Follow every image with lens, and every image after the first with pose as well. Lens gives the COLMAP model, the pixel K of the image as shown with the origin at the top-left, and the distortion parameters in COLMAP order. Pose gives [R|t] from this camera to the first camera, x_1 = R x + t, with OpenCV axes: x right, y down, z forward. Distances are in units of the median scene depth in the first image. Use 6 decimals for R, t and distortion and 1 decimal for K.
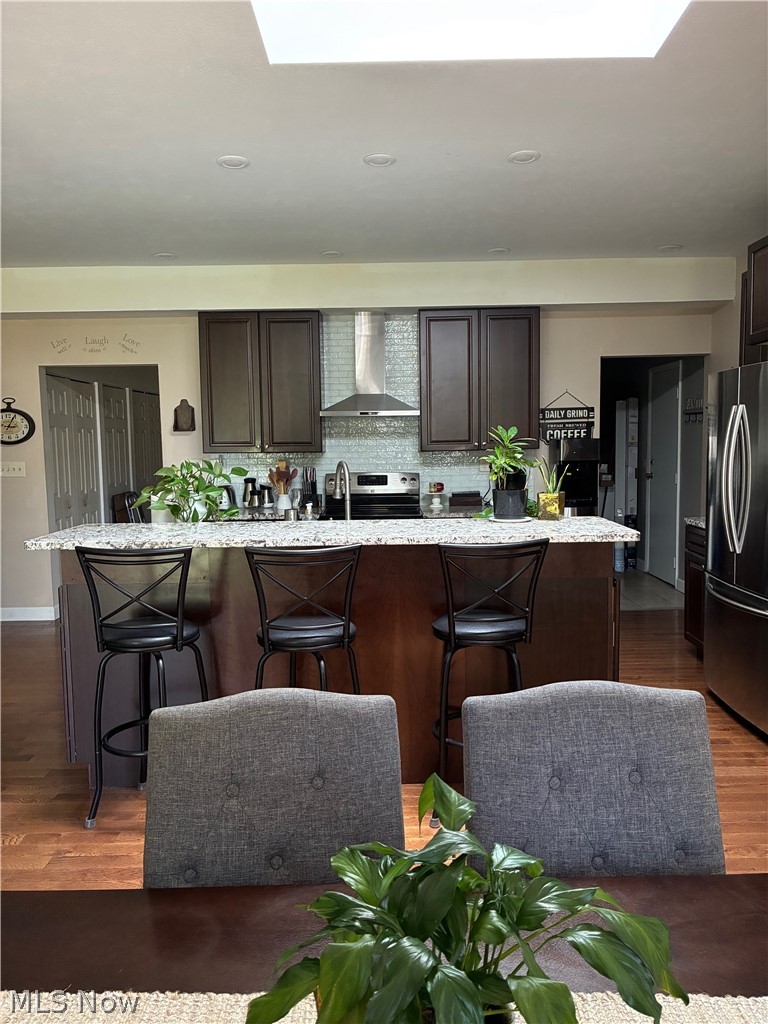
lens RADIAL K [[774.6, 0, 384.0], [0, 774.6, 512.0], [0, 0, 1]] dist [0.008583, 0.004323]
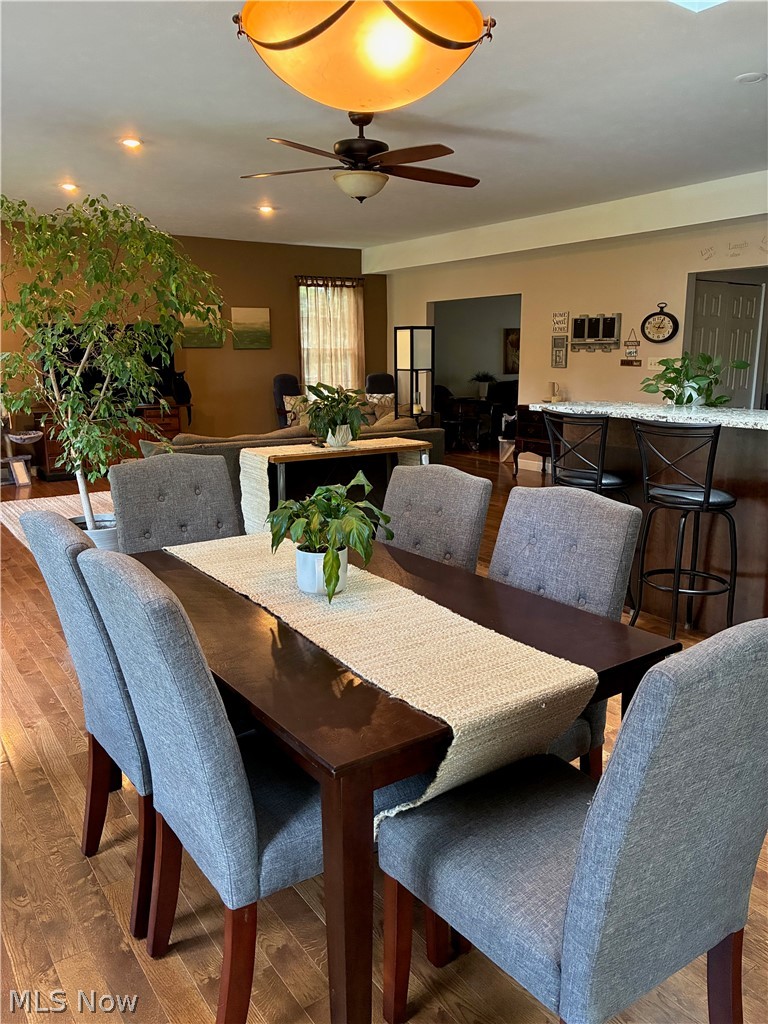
lens RADIAL K [[774.6, 0, 384.0], [0, 774.6, 512.0], [0, 0, 1]] dist [0.008583, 0.004323]
pose [[0.570095, 0.180105, -0.801595, 0.285704], [-0.082726, 0.983301, 0.162097, 0.010866], [0.817403, -0.026098, 0.575474, -0.041511]]
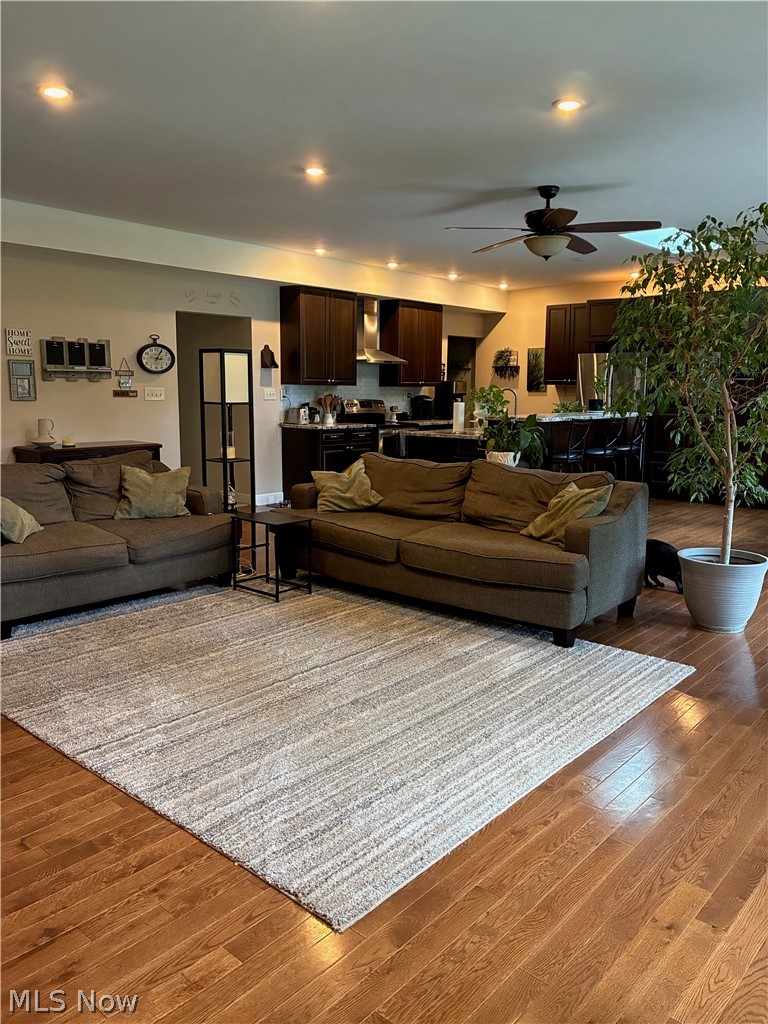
lens RADIAL K [[774.6, 0, 384.0], [0, 774.6, 512.0], [0, 0, 1]] dist [0.008583, 0.004323]
pose [[0.659208, -0.098008, 0.745546, -1.182174], [0.047317, 0.994911, 0.088951, 0.037872], [-0.750470, -0.023360, 0.660491, -0.075758]]
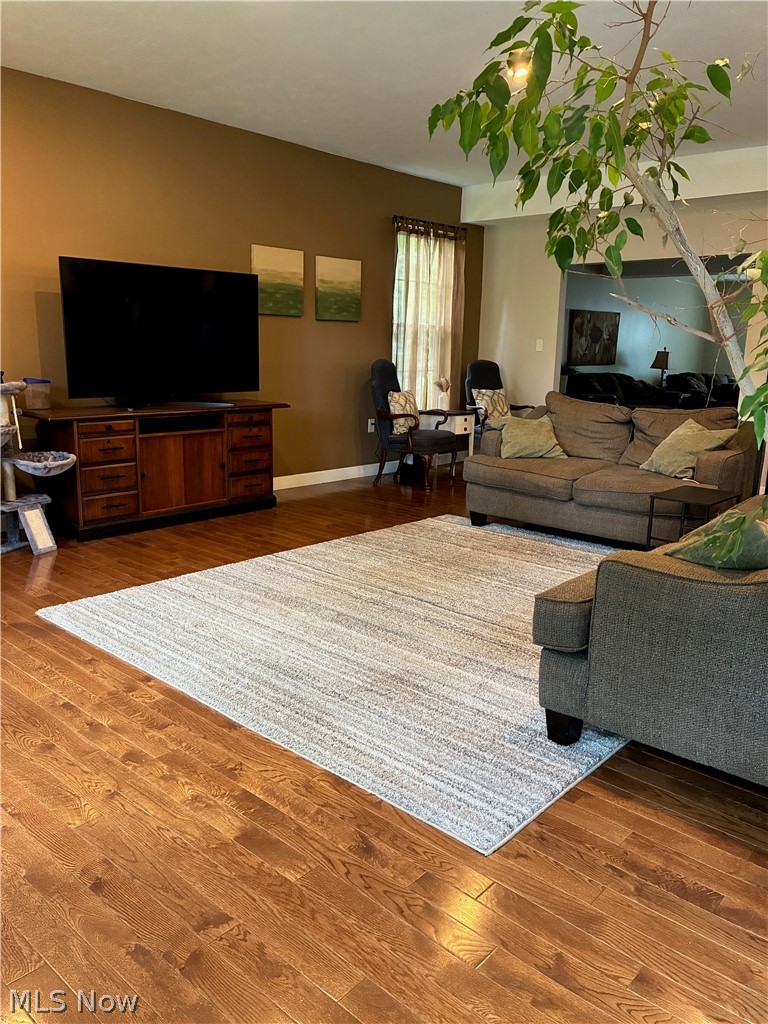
lens RADIAL K [[774.6, 0, 384.0], [0, 774.6, 512.0], [0, 0, 1]] dist [0.008583, 0.004323]
pose [[0.739123, 0.174665, -0.650530, -0.425667], [-0.098373, 0.983430, 0.152278, 0.053089], [0.666348, -0.048558, 0.744058, -0.105300]]
